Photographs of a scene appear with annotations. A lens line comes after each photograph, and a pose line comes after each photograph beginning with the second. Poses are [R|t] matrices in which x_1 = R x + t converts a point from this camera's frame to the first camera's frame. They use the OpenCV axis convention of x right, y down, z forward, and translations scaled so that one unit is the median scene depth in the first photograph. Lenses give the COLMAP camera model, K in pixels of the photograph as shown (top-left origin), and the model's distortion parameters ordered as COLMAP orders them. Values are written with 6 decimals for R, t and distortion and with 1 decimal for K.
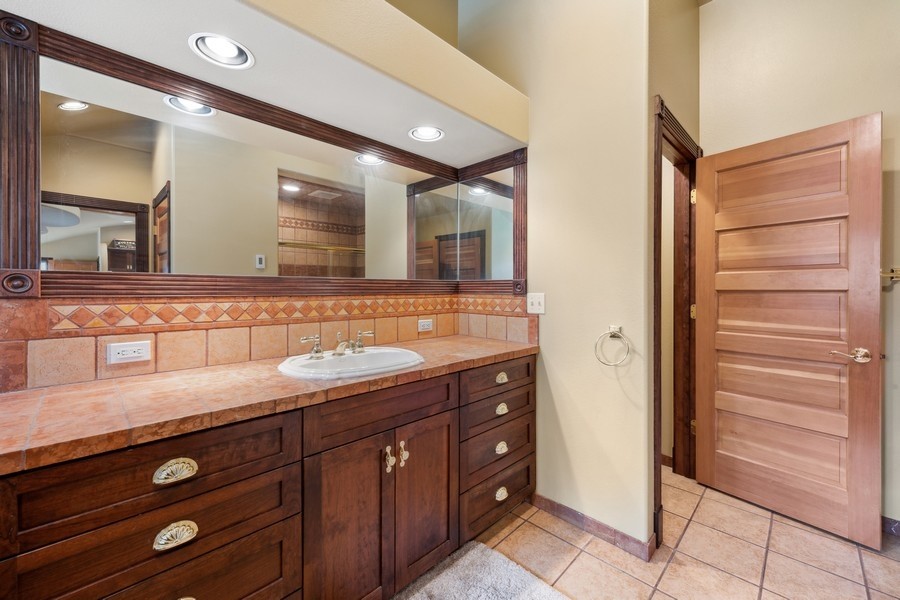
lens RADIAL K [[365.7, 0, 455.3], [0, 365.7, 286.1], [0, 0, 1]] dist [0.001334, -0.000305]
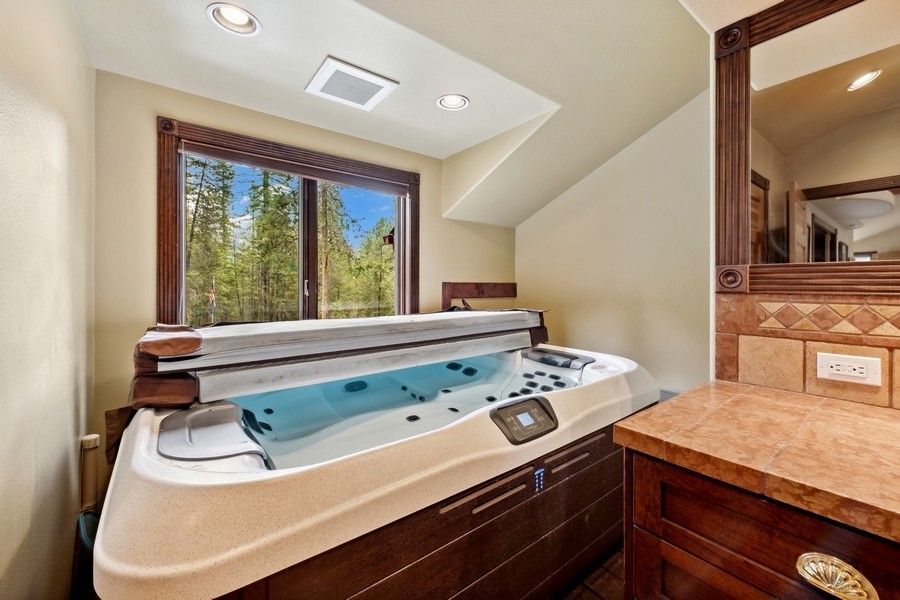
lens RADIAL K [[365.7, 0, 455.3], [0, 365.7, 286.1], [0, 0, 1]] dist [0.001334, -0.000305]
pose [[-0.134003, 0.001697, -0.990979, -0.048176], [0.012256, 0.999925, 0.000055, 0.002981], [0.990905, -0.012138, -0.134014, 0.341378]]
